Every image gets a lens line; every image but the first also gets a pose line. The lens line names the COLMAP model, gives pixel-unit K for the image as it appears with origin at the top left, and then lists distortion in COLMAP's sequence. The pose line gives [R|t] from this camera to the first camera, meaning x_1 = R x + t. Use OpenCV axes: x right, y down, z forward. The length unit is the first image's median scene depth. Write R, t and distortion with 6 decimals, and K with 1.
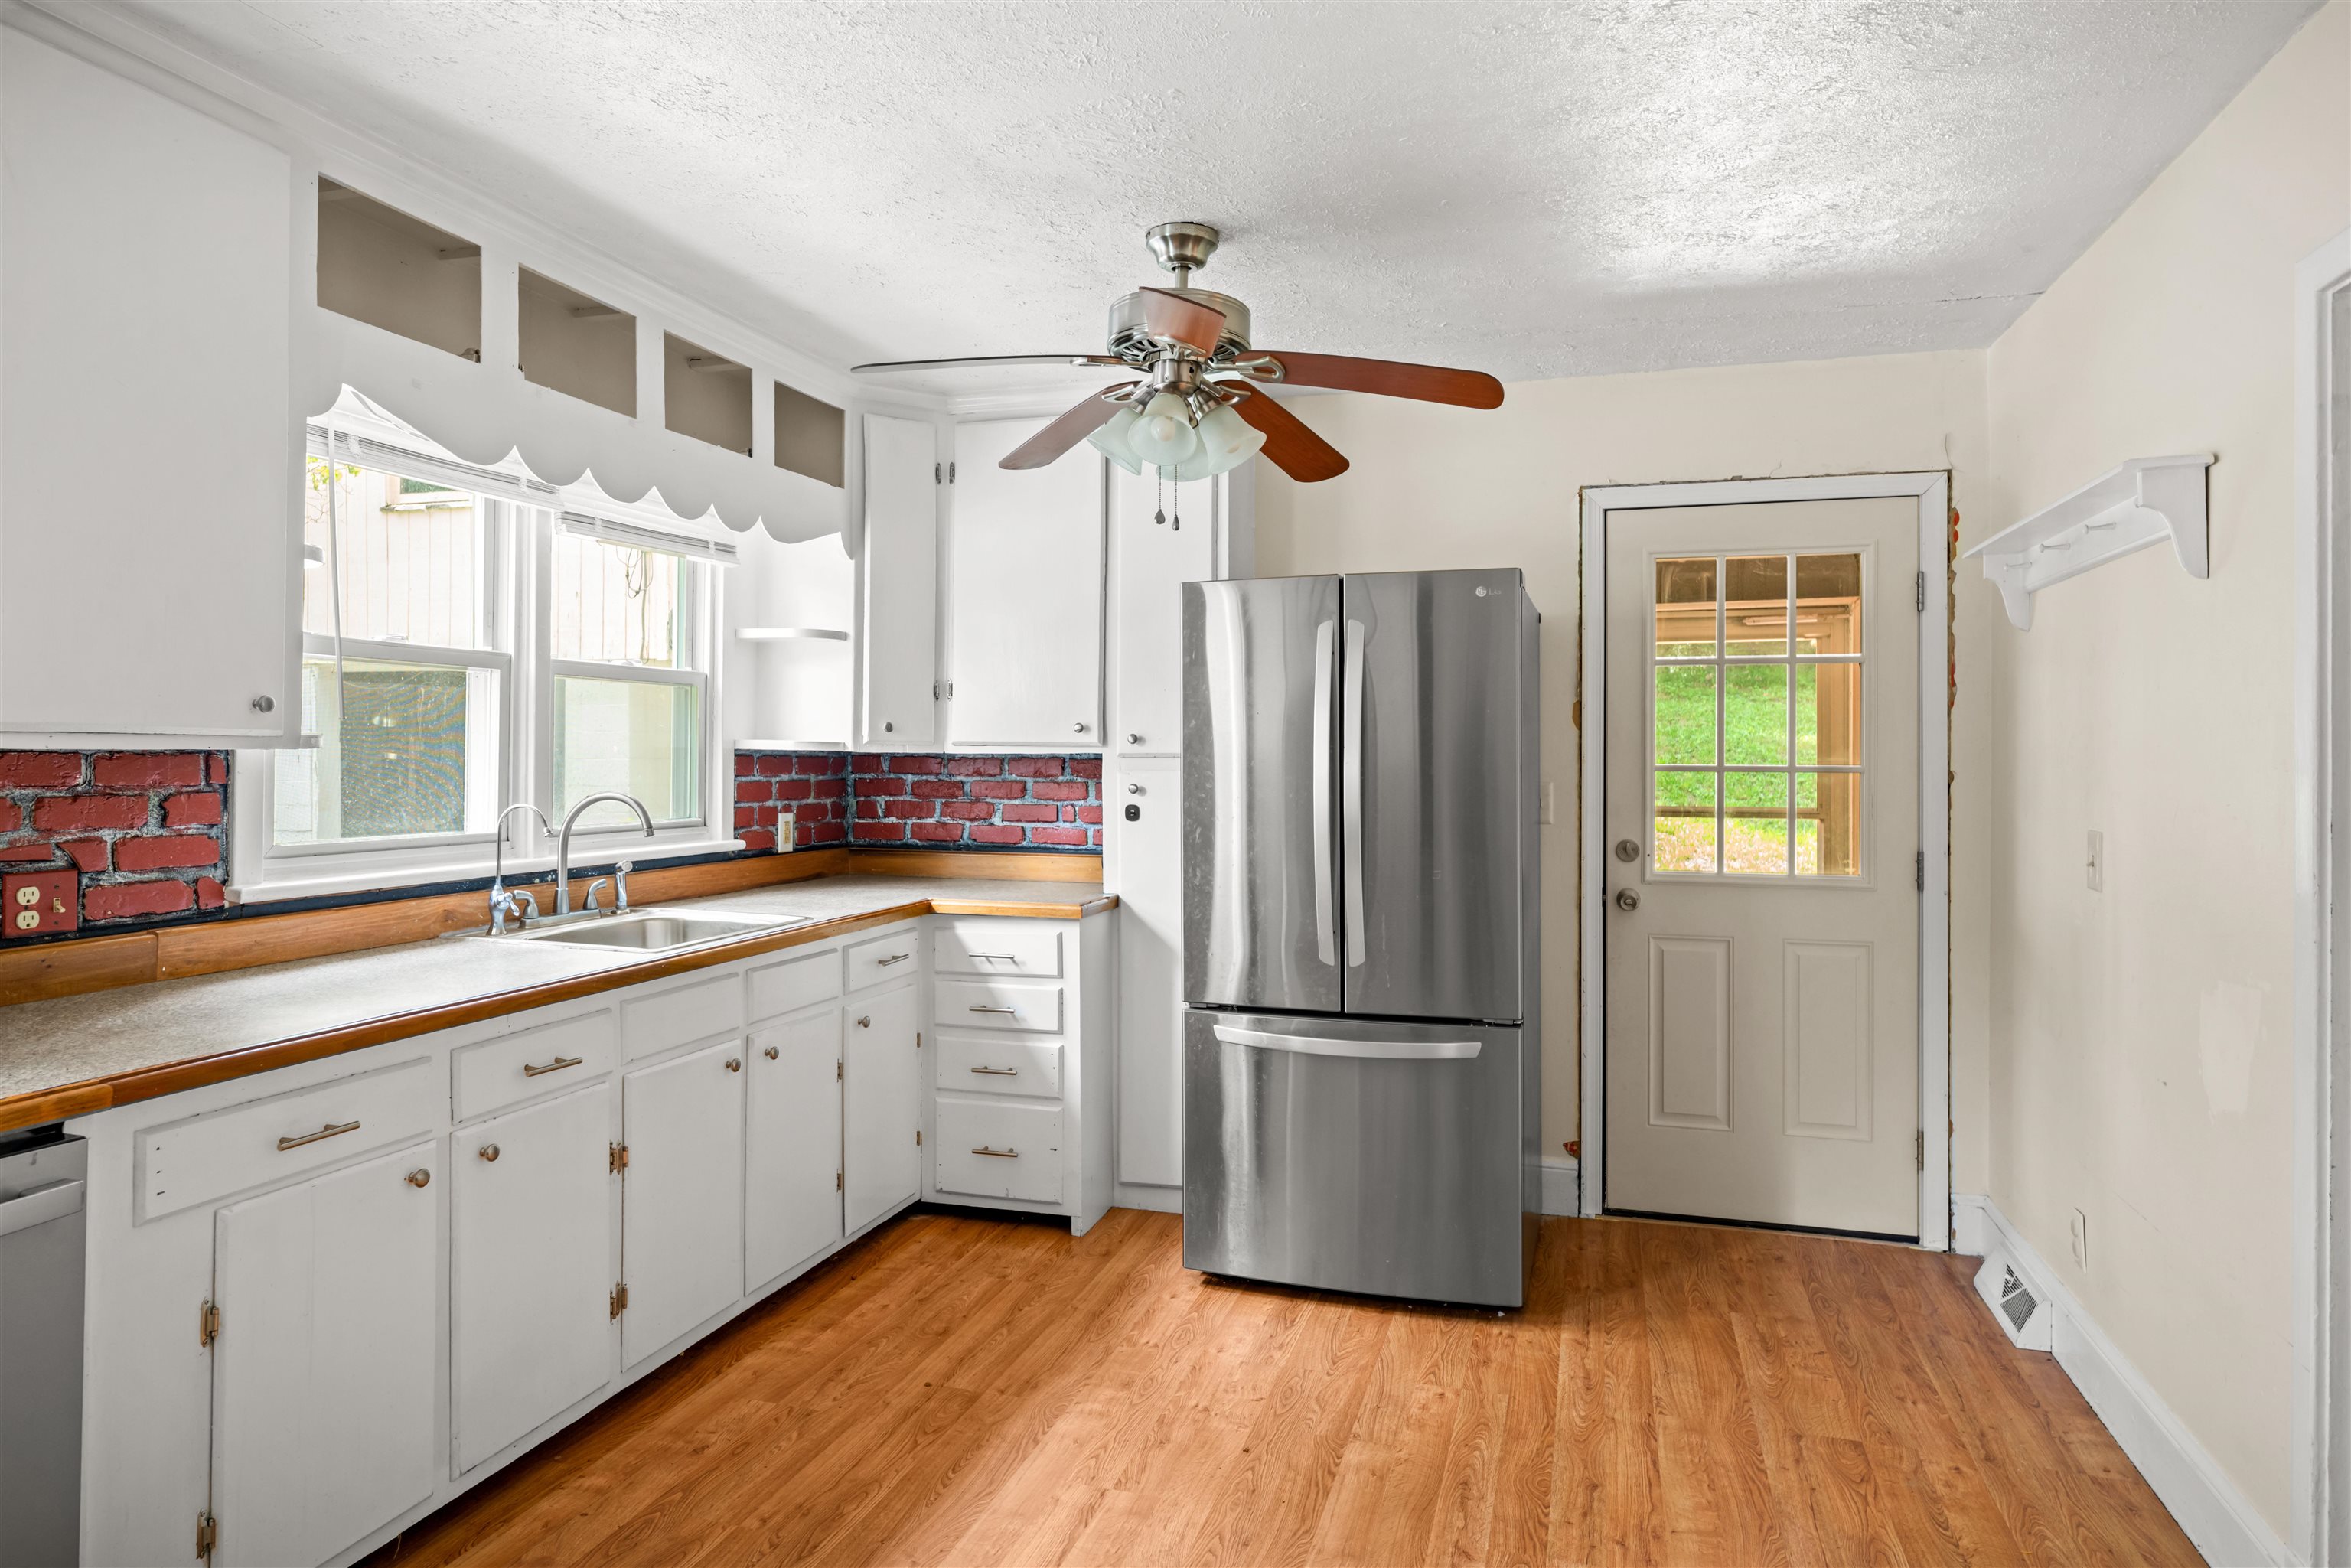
lens RADIAL K [[1438.8, 0, 1175.5], [0, 1438.8, 784.0], [0, 0, 1]] dist [0.000160, 0.000270]
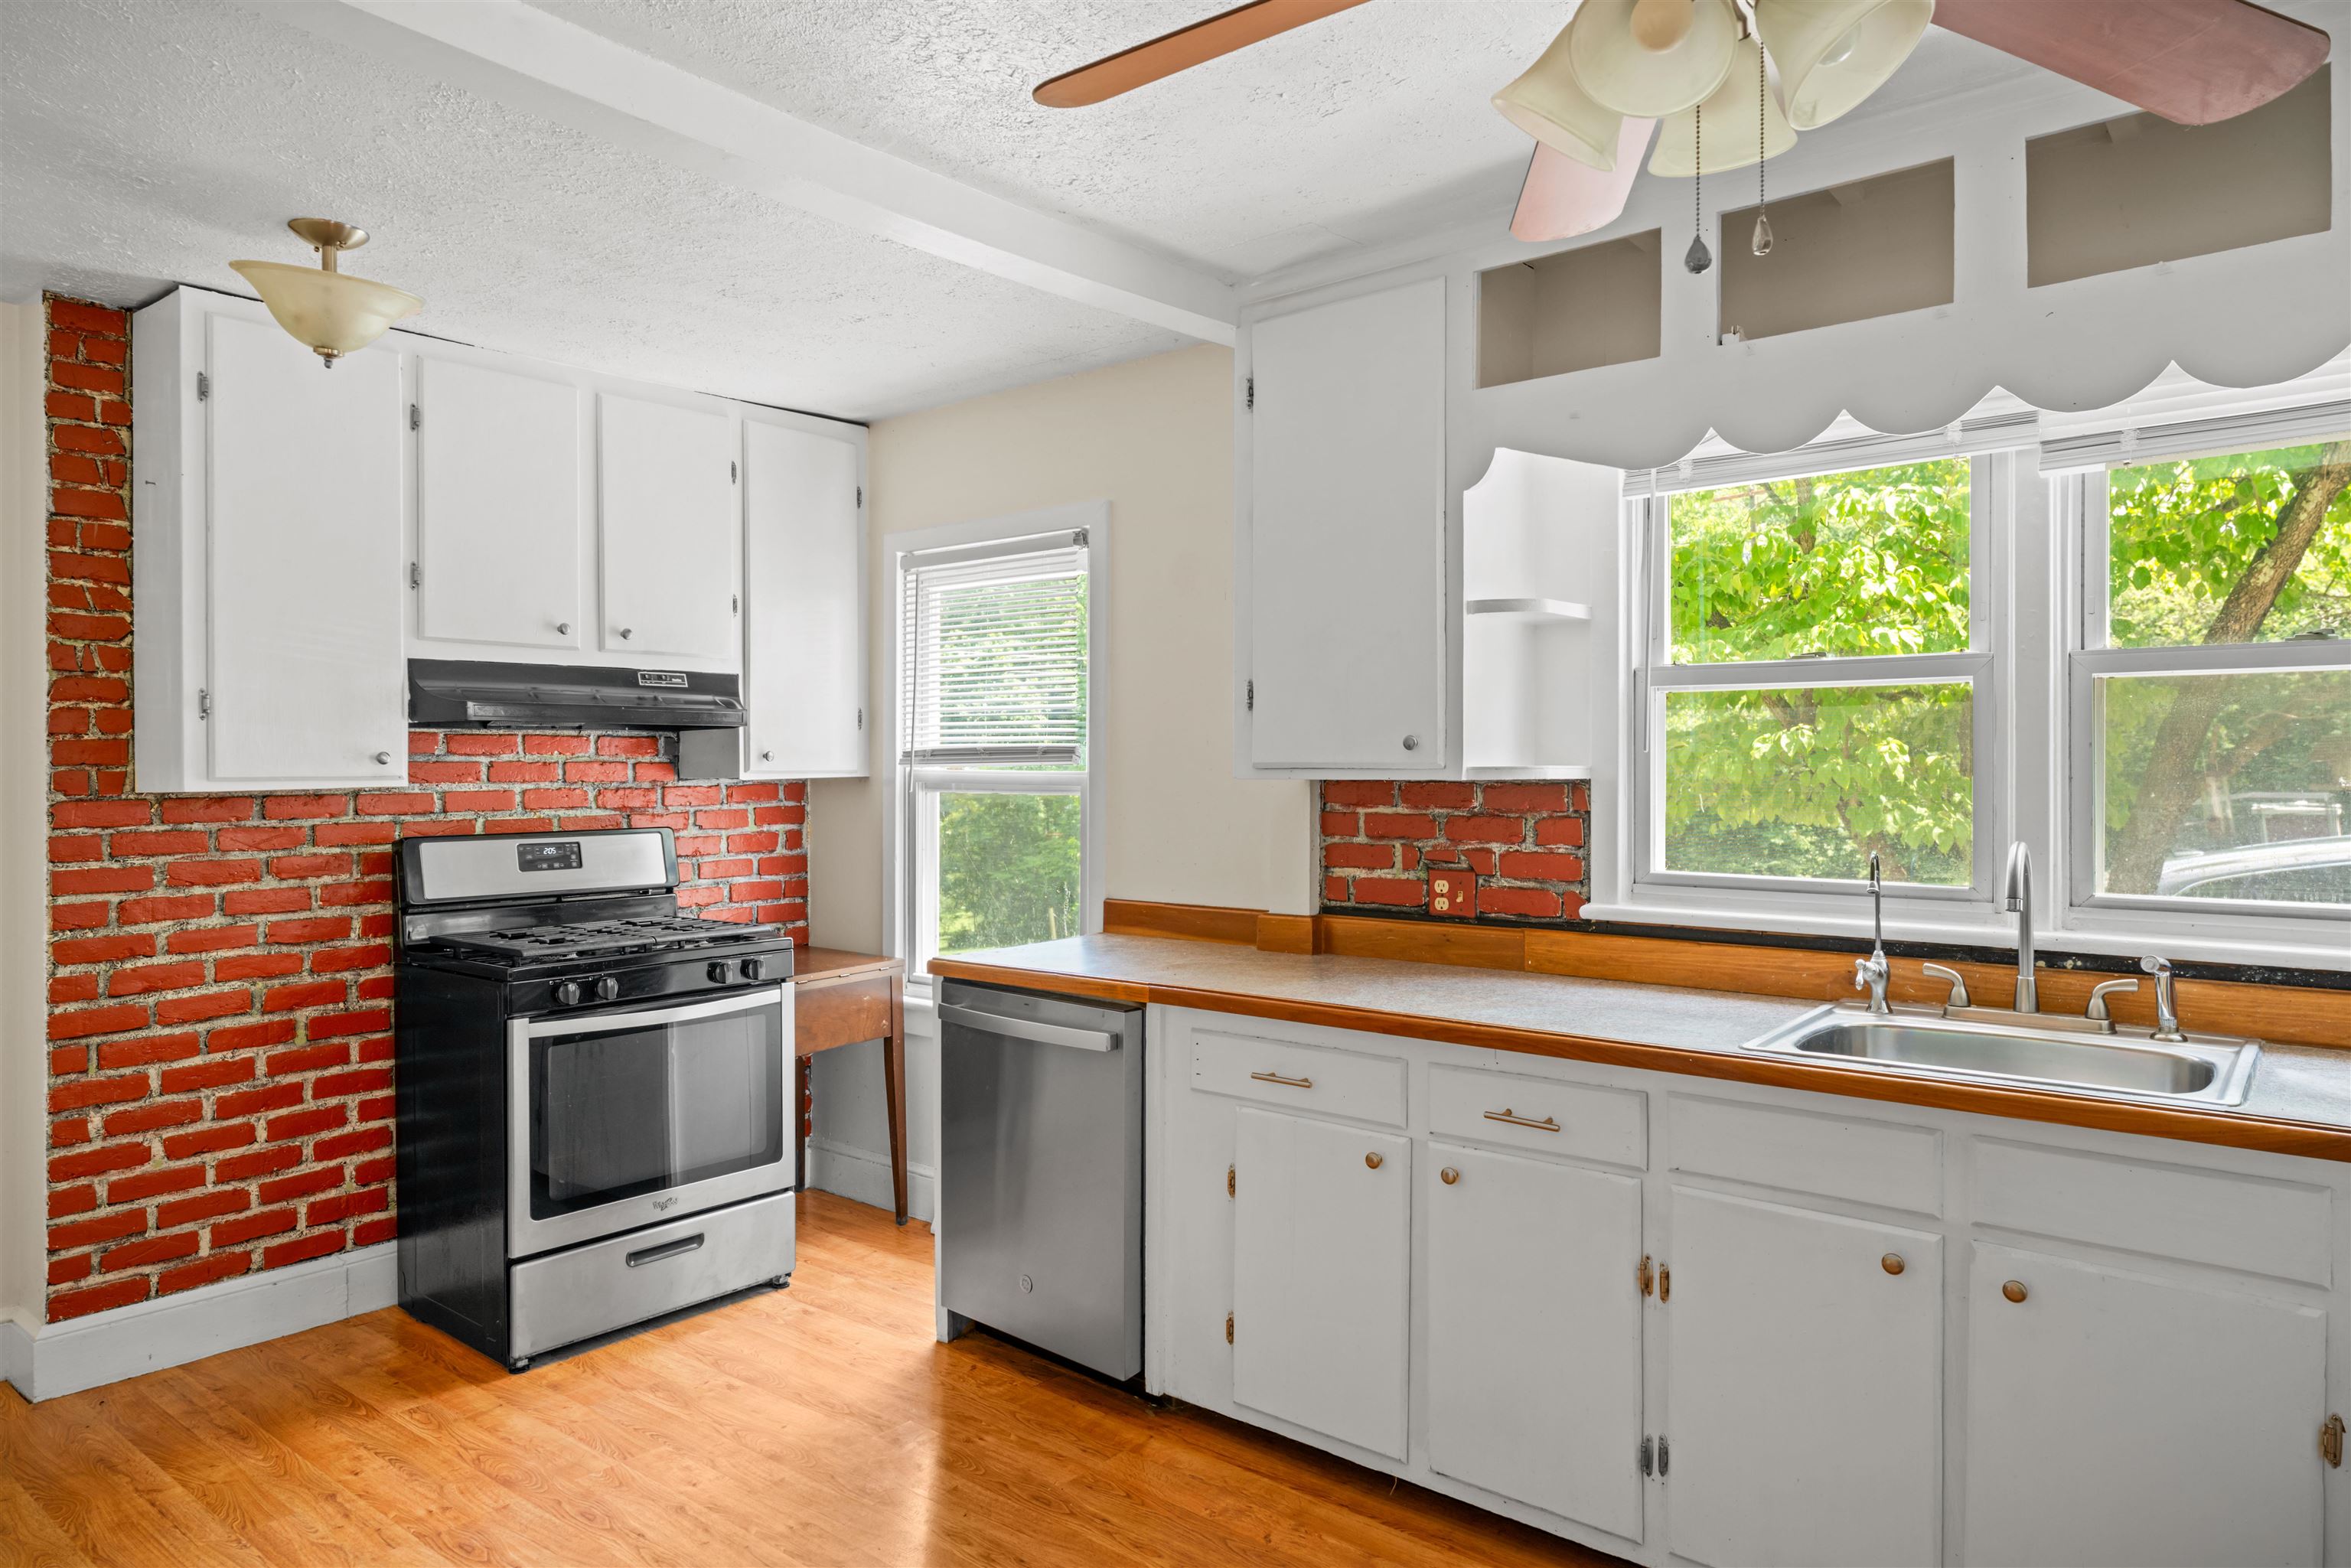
lens RADIAL K [[1491.3, 0, 1175.5], [0, 1491.3, 784.0], [0, 0, 1]] dist [0.000687, -0.000293]
pose [[-0.405375, -0.004920, -0.914137, 0.549770], [-0.027542, 0.999597, 0.006834, -0.020878], [0.913735, 0.027948, -0.405347, 1.212073]]
